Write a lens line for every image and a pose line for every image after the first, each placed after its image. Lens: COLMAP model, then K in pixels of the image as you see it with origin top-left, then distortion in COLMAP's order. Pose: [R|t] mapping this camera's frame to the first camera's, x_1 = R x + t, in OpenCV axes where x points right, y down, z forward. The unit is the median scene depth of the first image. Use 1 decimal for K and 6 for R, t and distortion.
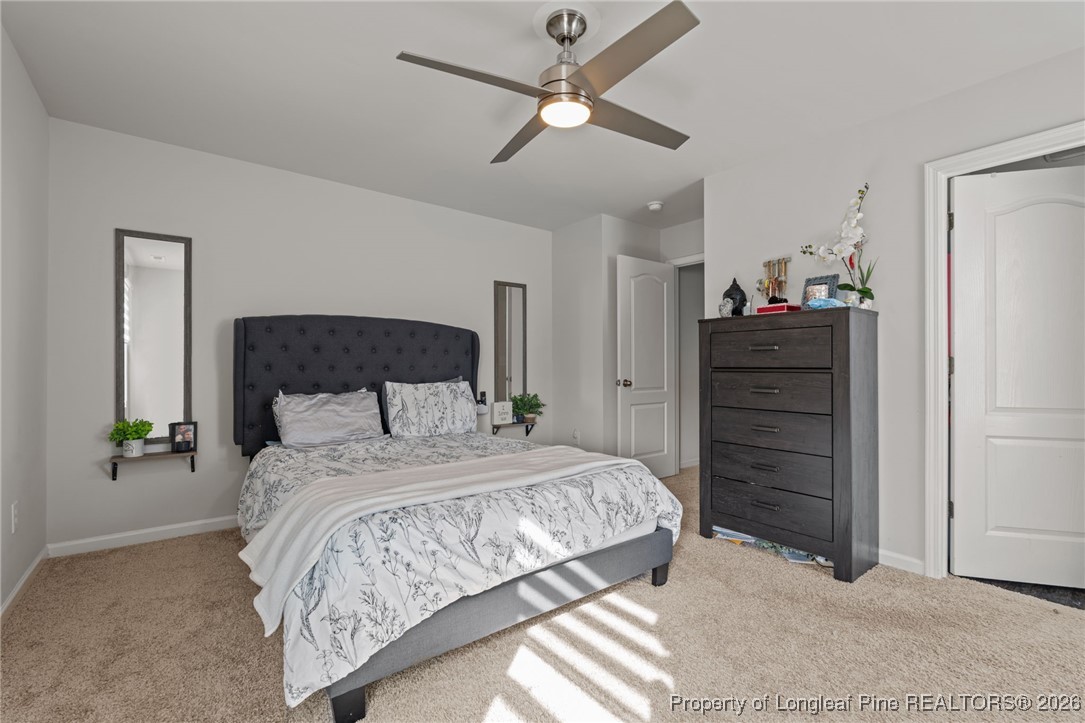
lens RADIAL K [[493.4, 0, 538.1], [0, 493.4, 364.0], [0, 0, 1]] dist [-0.004850, -0.000362]
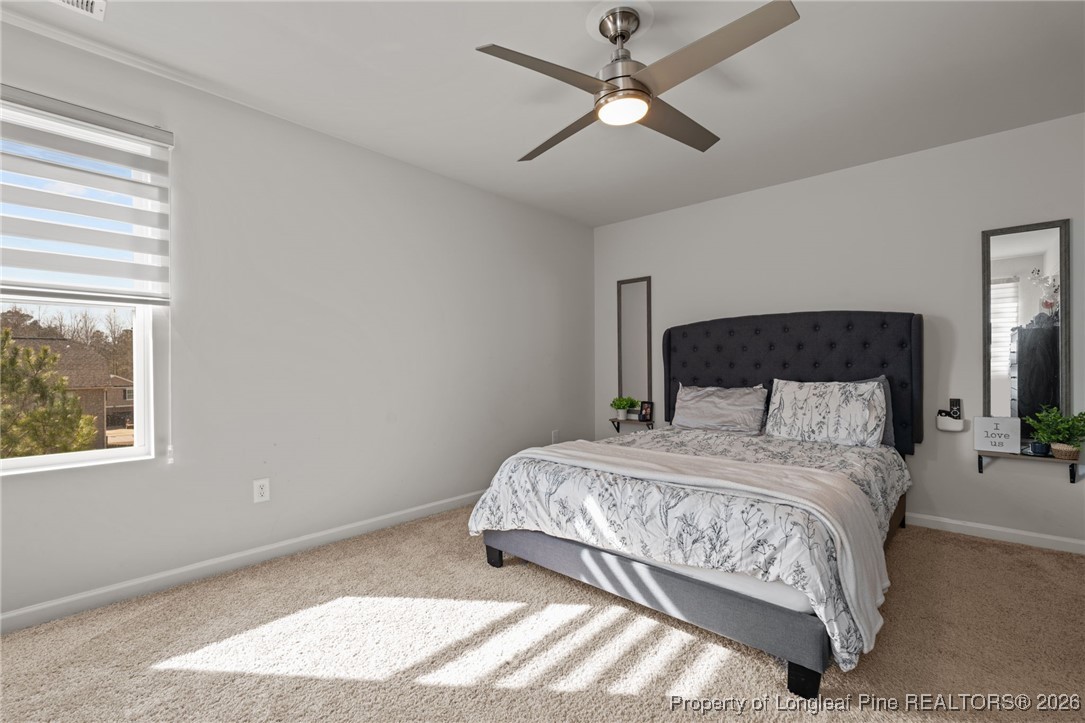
lens RADIAL K [[493.4, 0, 537.9], [0, 493.4, 364.8], [0, 0, 1]] dist [-0.004850, -0.000362]
pose [[0.131111, -0.001045, -0.991367, 0.703453], [0.009434, 0.999955, 0.000194, 0.003541], [0.991323, -0.009378, 0.131115, 0.470702]]
